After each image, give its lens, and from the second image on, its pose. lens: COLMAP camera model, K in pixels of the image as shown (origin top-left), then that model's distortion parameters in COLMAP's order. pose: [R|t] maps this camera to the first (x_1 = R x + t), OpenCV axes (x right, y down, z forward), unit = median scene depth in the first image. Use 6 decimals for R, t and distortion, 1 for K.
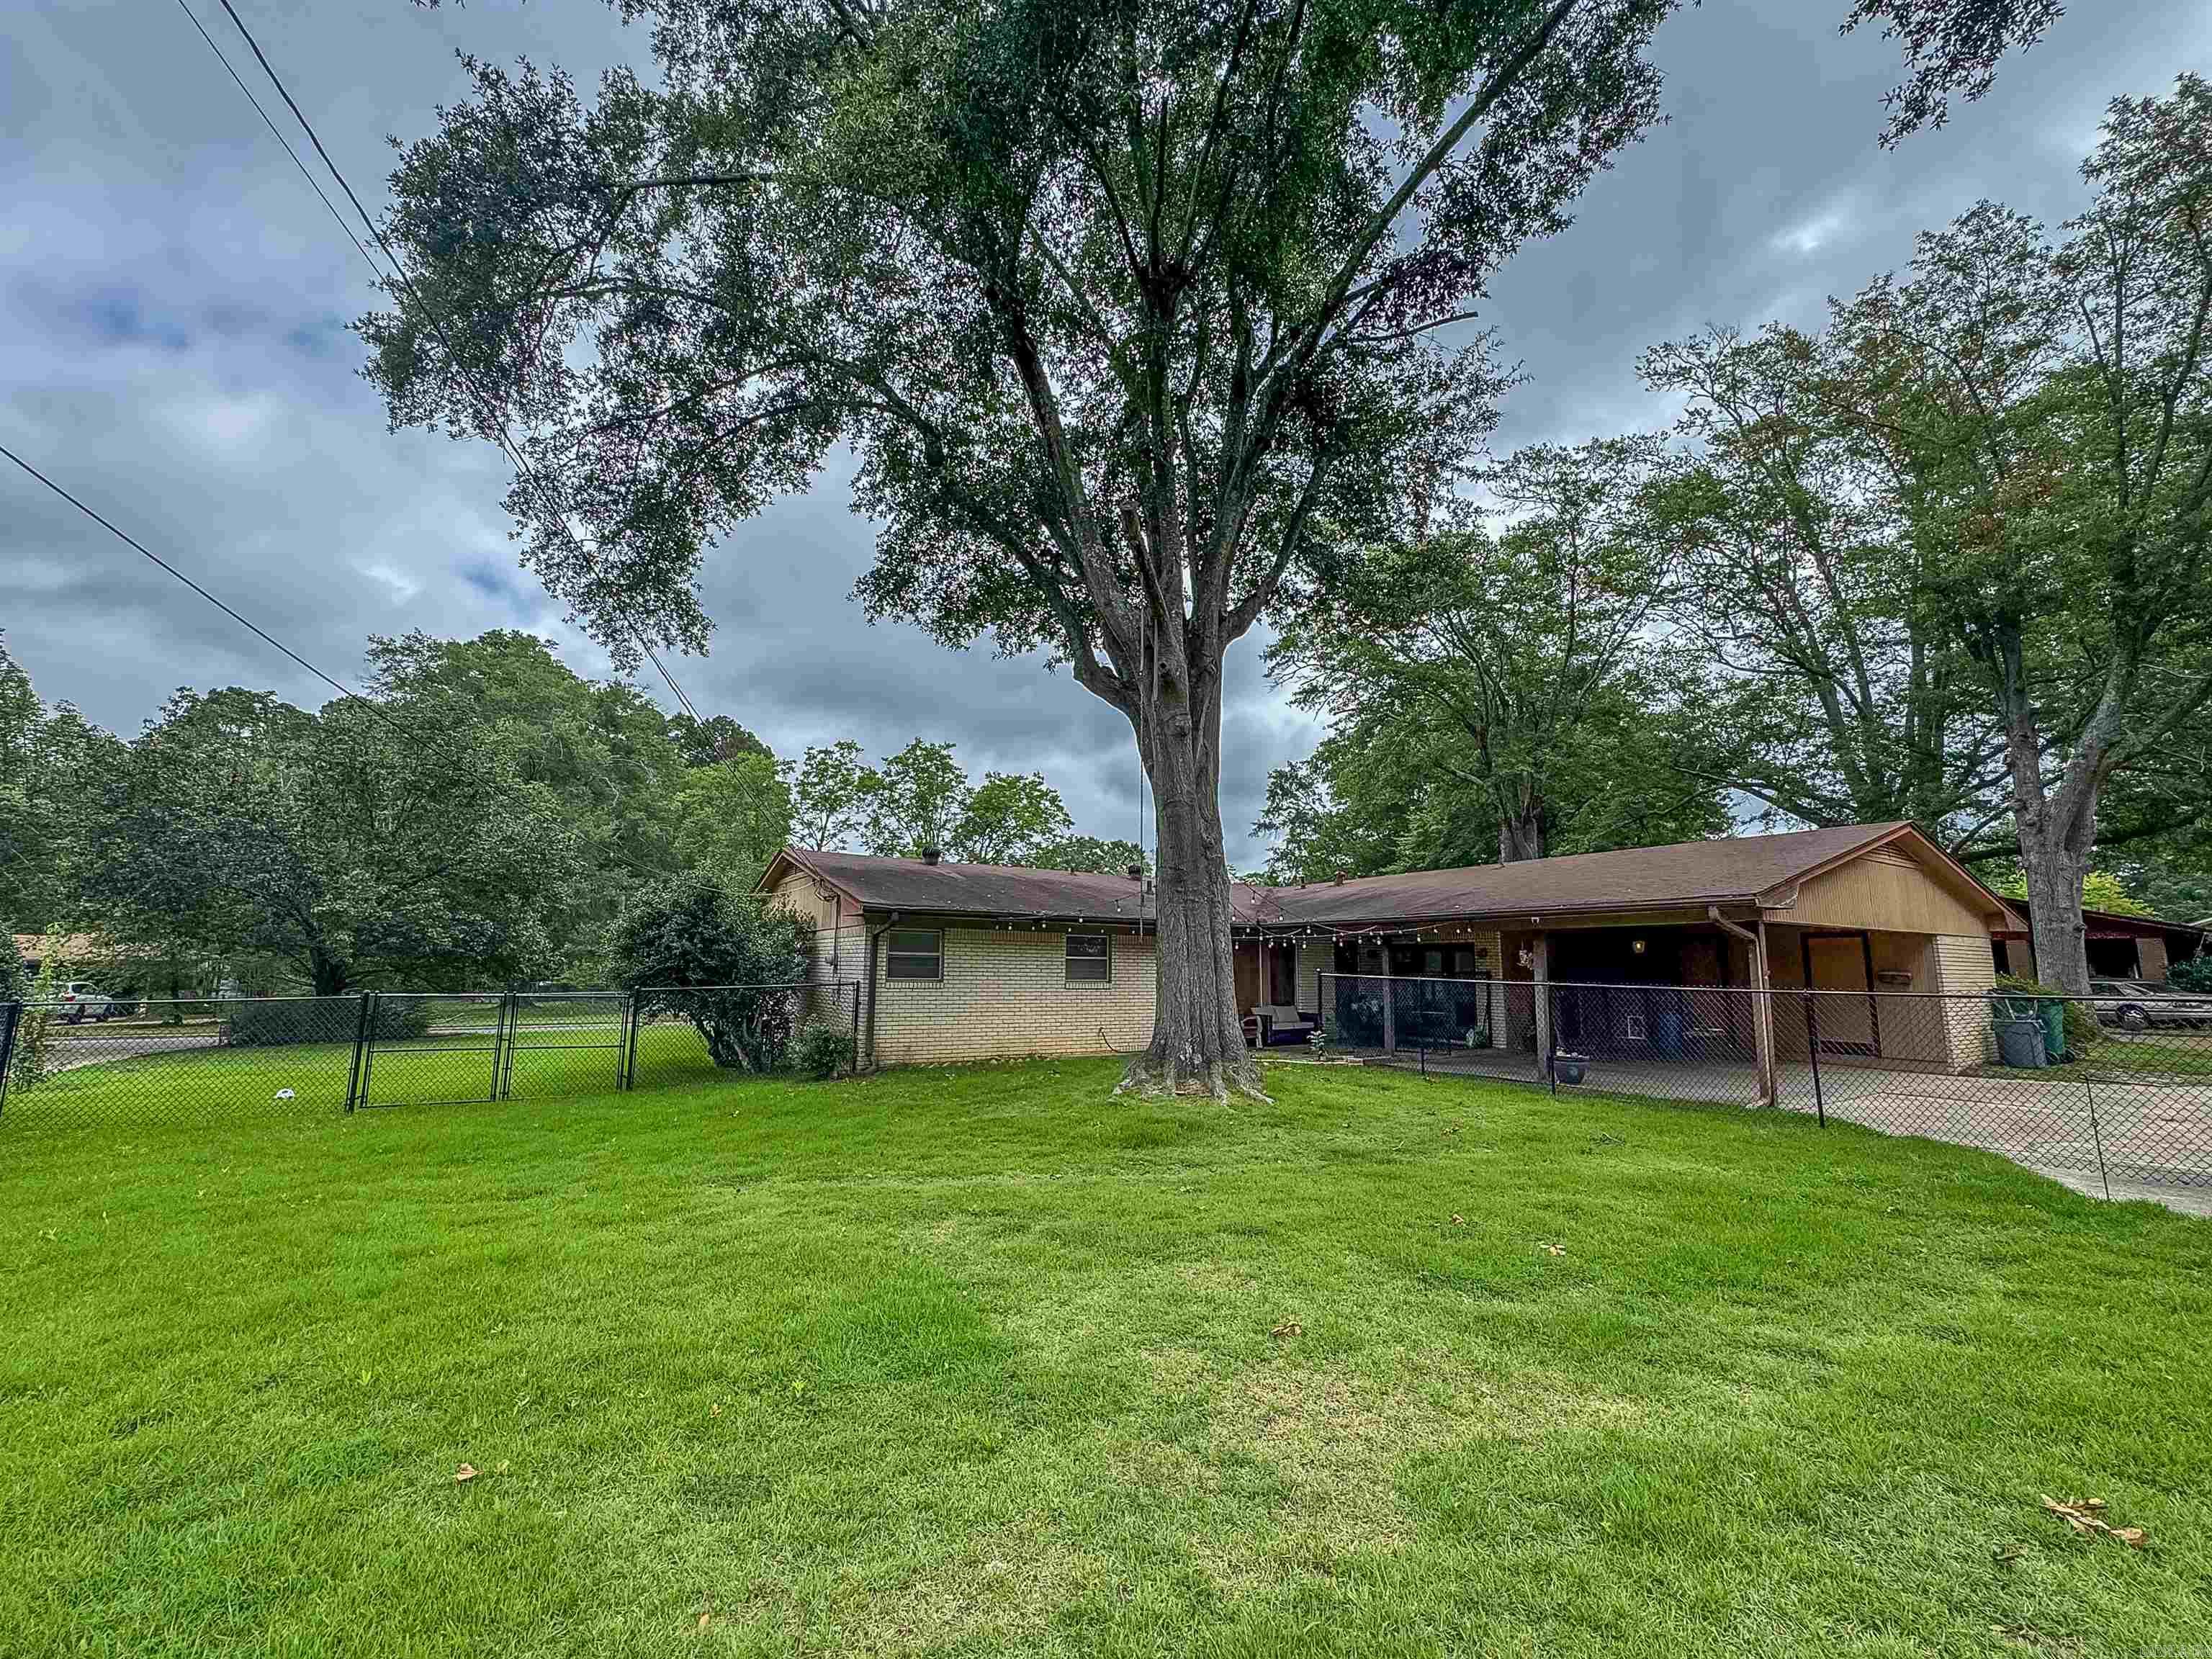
lens RADIAL K [[879.0, 0, 1106.0], [0, 879.0, 829.5], [0, 0, 1]] dist [-0.011288, 0.000266]
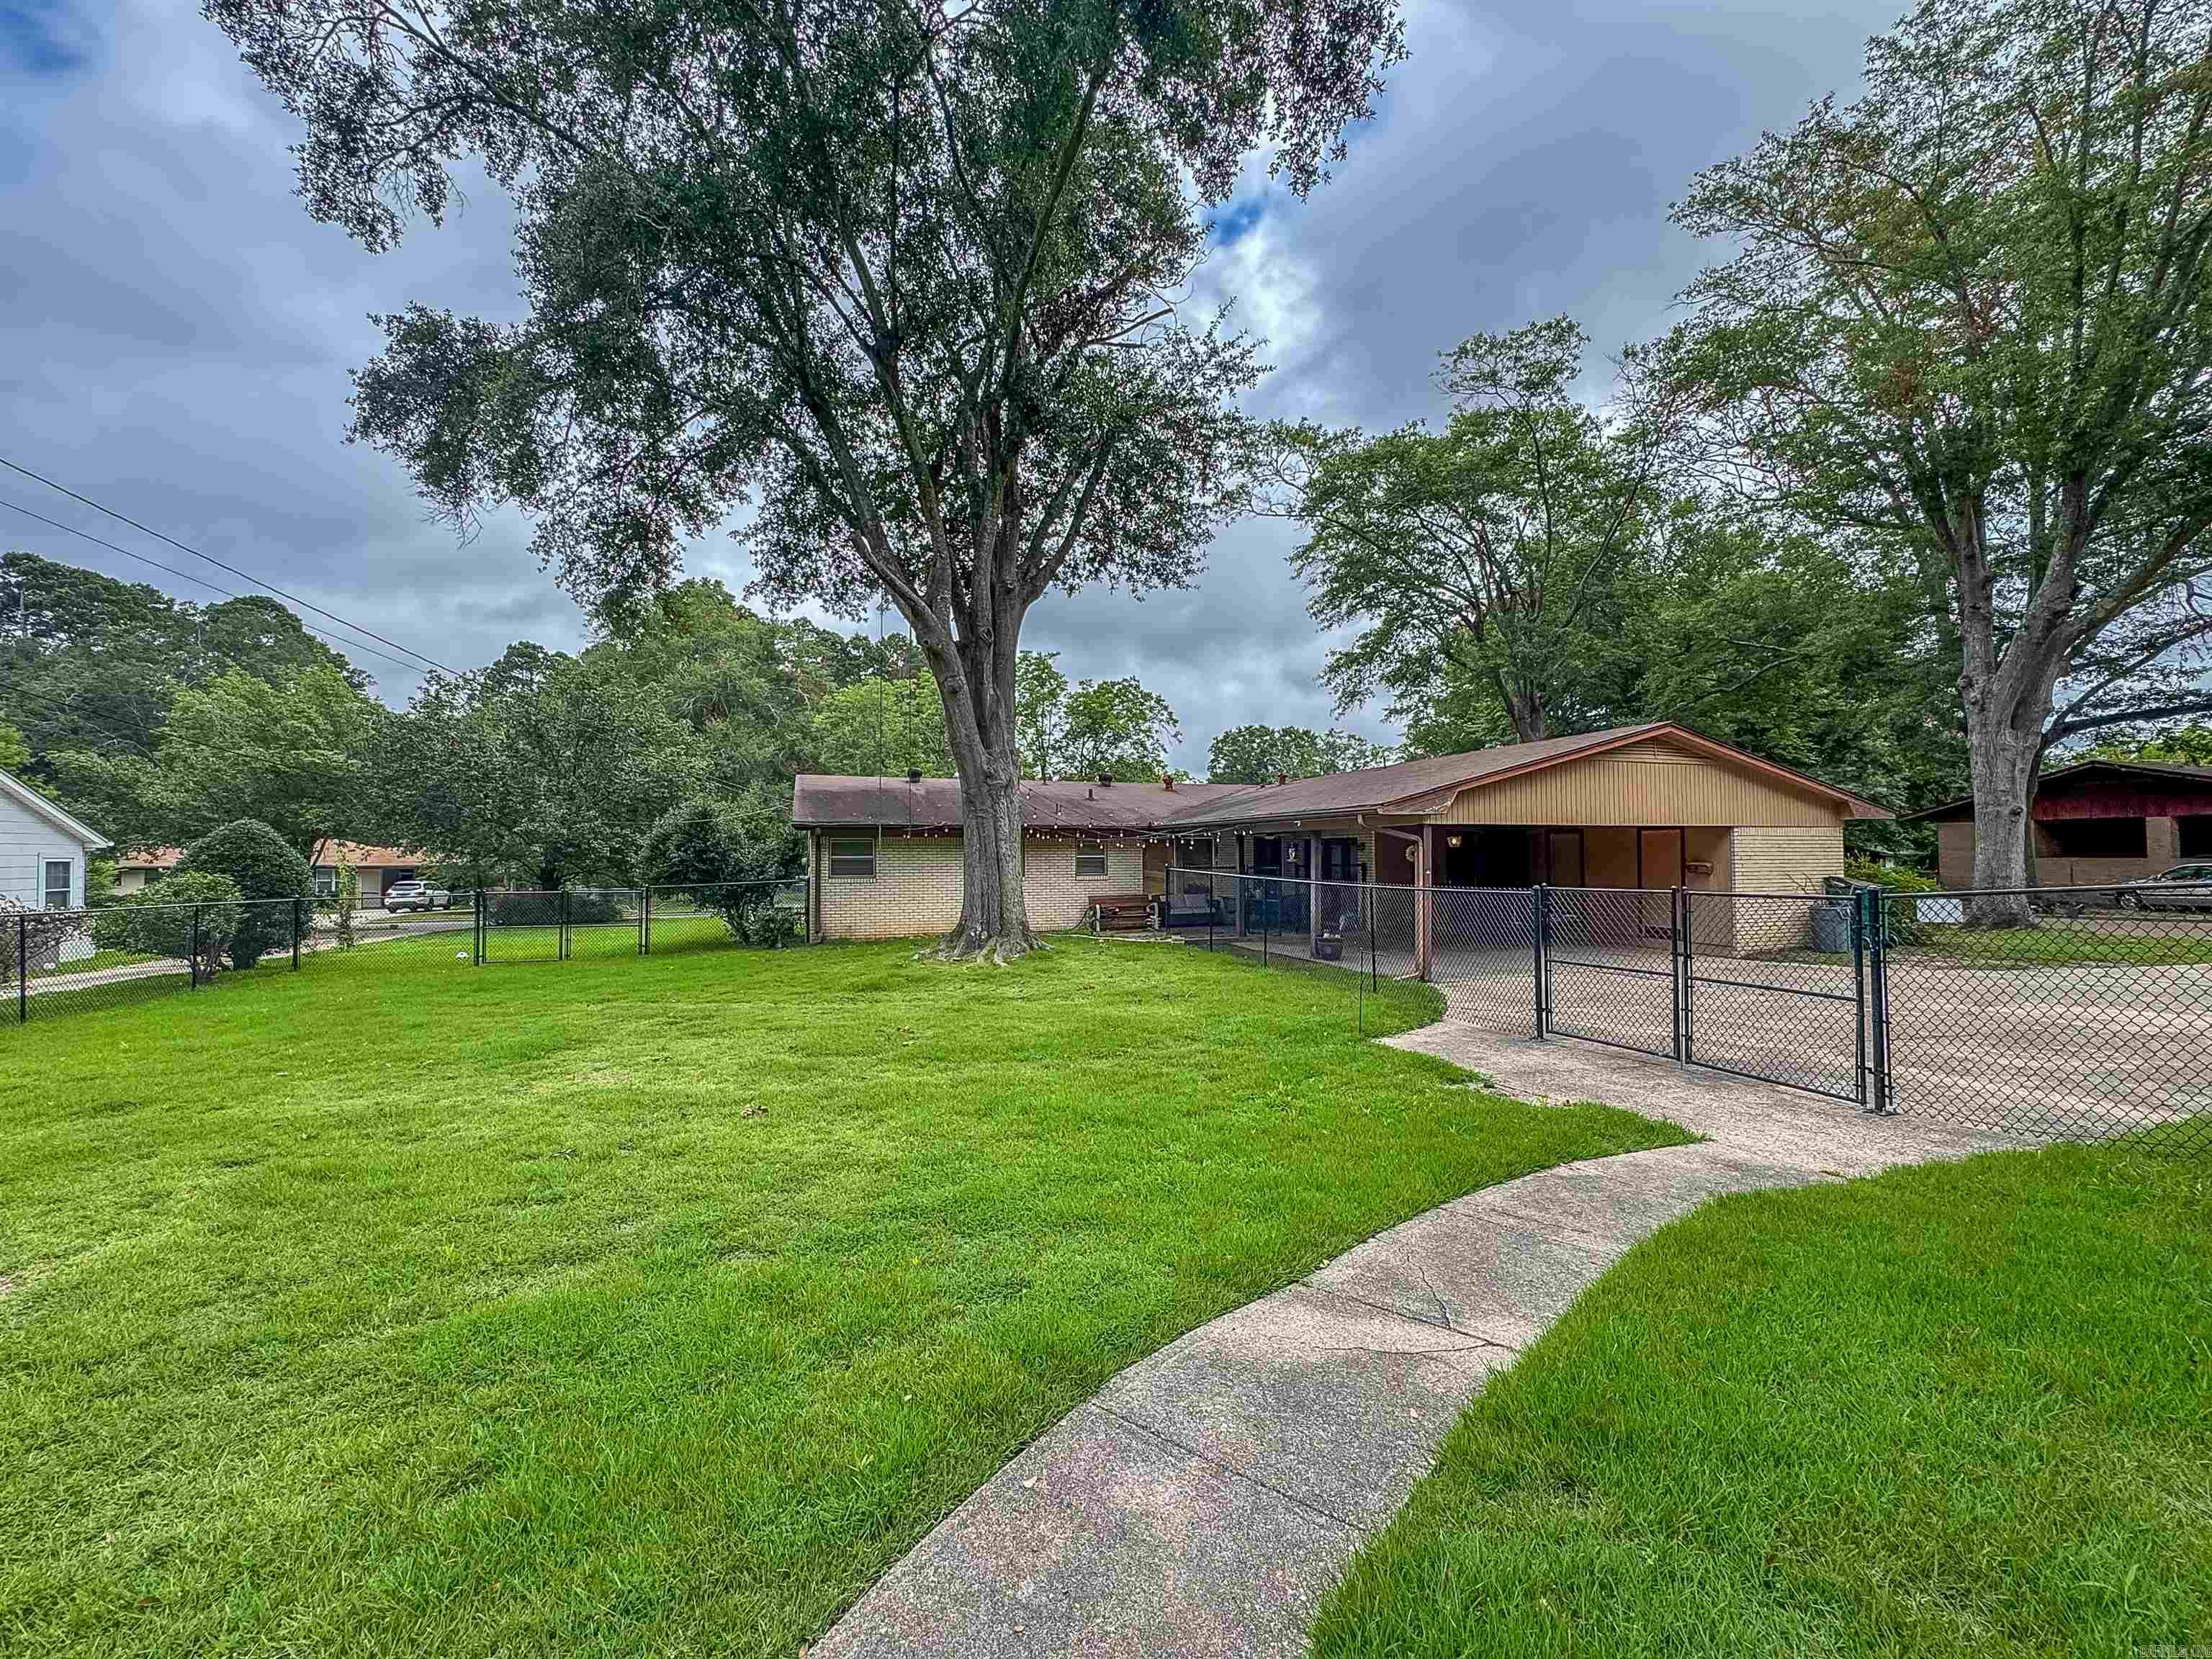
lens RADIAL K [[879.0, 0, 1106.0], [0, 879.0, 829.5], [0, 0, 1]] dist [-0.011288, 0.000266]
pose [[0.971641, -0.021966, -0.235440, 0.395261], [0.051741, 0.991298, 0.121044, -0.034125], [0.230732, -0.129793, 0.964322, -0.150998]]
